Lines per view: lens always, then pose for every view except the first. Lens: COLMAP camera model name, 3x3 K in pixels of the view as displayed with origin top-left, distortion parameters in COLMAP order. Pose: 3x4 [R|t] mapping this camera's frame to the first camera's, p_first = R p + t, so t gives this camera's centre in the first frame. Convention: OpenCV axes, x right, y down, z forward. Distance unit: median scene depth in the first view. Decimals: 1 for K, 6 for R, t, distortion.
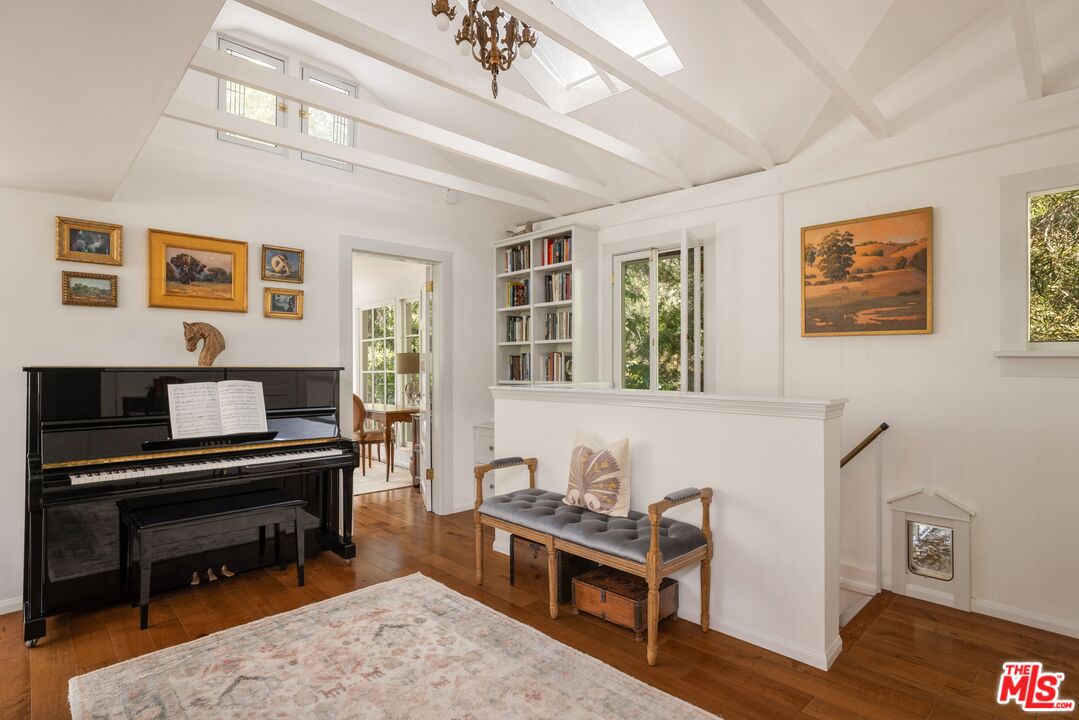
lens RADIAL K [[541.8, 0, 543.8], [0, 541.8, 357.0], [0, 0, 1]] dist [-0.038305, 0.002763]
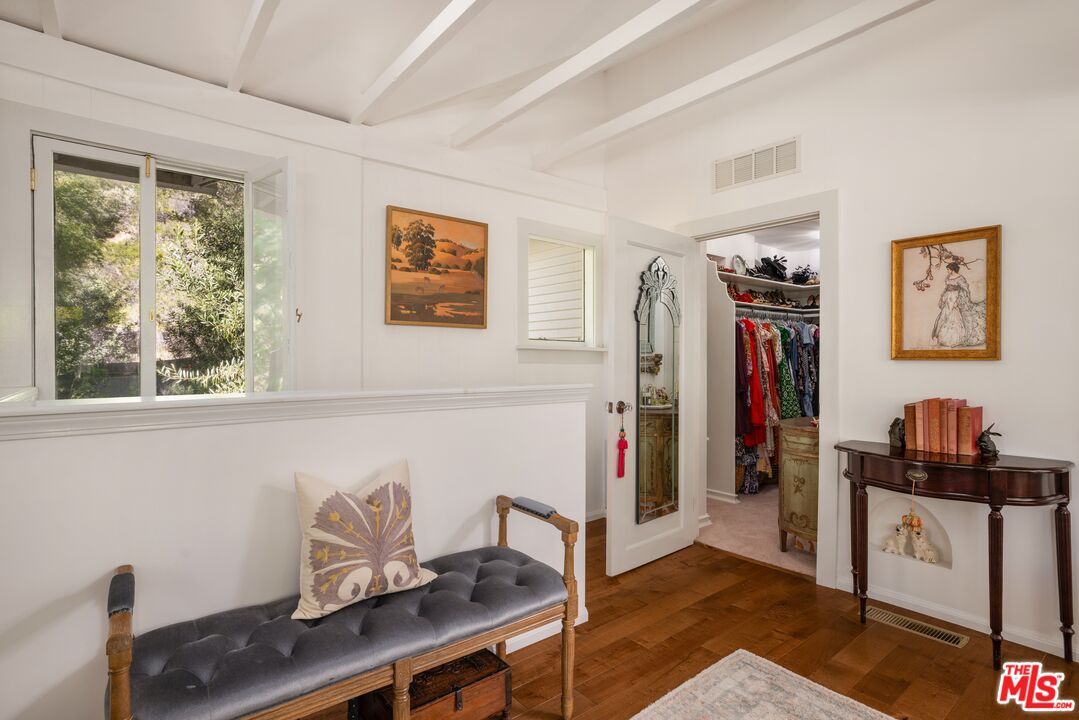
lens RADIAL K [[541.8, 0, 541.7], [0, 541.8, 358.8], [0, 0, 1]] dist [-0.038305, 0.002763]
pose [[0.083093, -0.004164, 0.996533, -0.445652], [-0.011305, 0.999923, 0.005120, 0.015452], [-0.996478, -0.011691, 0.083039, 0.700713]]
